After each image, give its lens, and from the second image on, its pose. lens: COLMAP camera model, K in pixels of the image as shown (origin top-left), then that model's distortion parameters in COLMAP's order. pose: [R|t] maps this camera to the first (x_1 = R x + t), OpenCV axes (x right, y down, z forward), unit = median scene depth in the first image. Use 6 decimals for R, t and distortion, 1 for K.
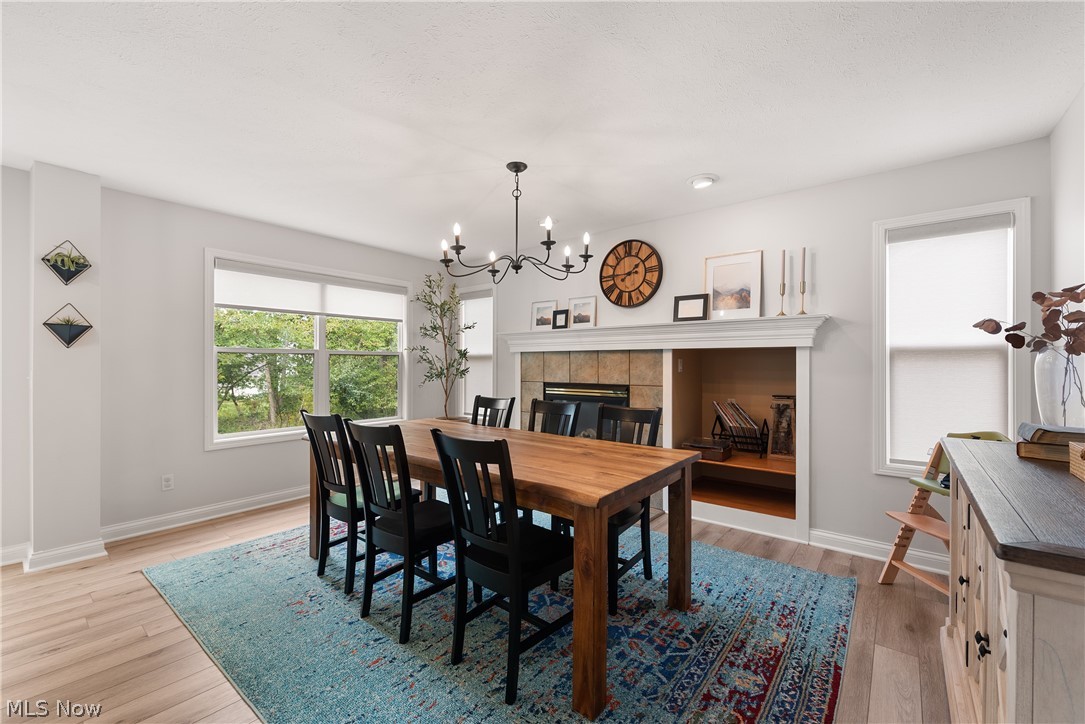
lens RADIAL K [[441.1, 0, 546.5], [0, 441.1, 361.6], [0, 0, 1]] dist [-0.000778, -0.000290]
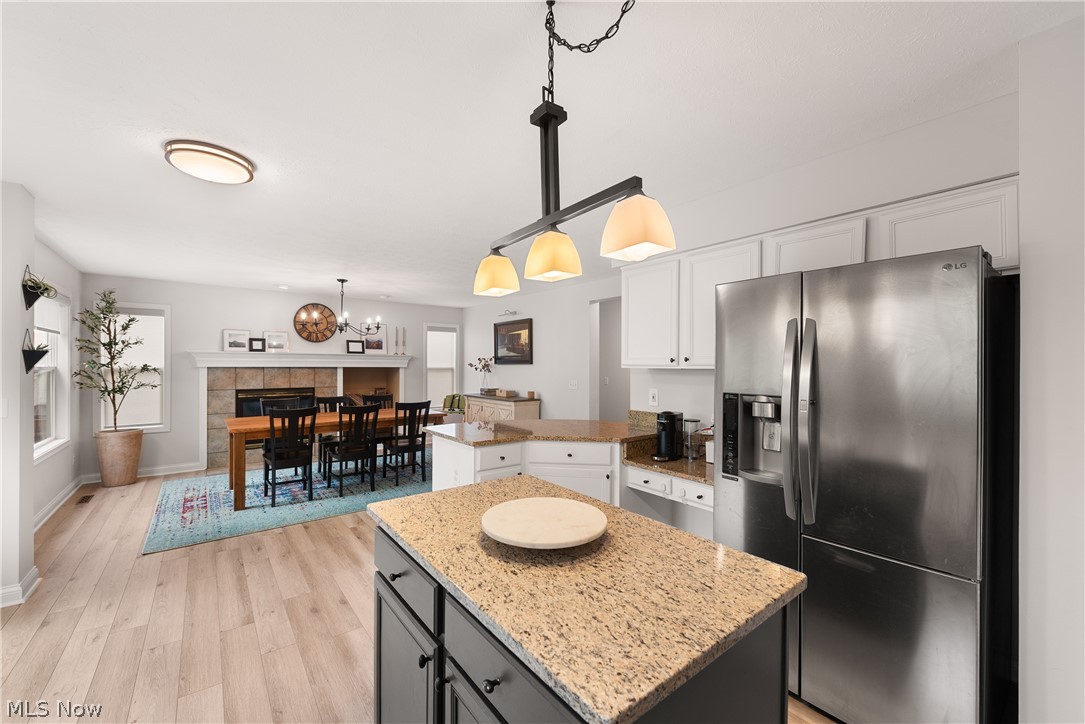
lens RADIAL K [[430.6, 0, 542.0], [0, 430.6, 366.6], [0, 0, 1]] dist [-0.001424, -0.000530]
pose [[0.222848, -0.002814, 0.974849, -1.251644], [-0.007260, 0.999963, 0.004546, -0.042271], [-0.974826, -0.008091, 0.222819, -0.233887]]
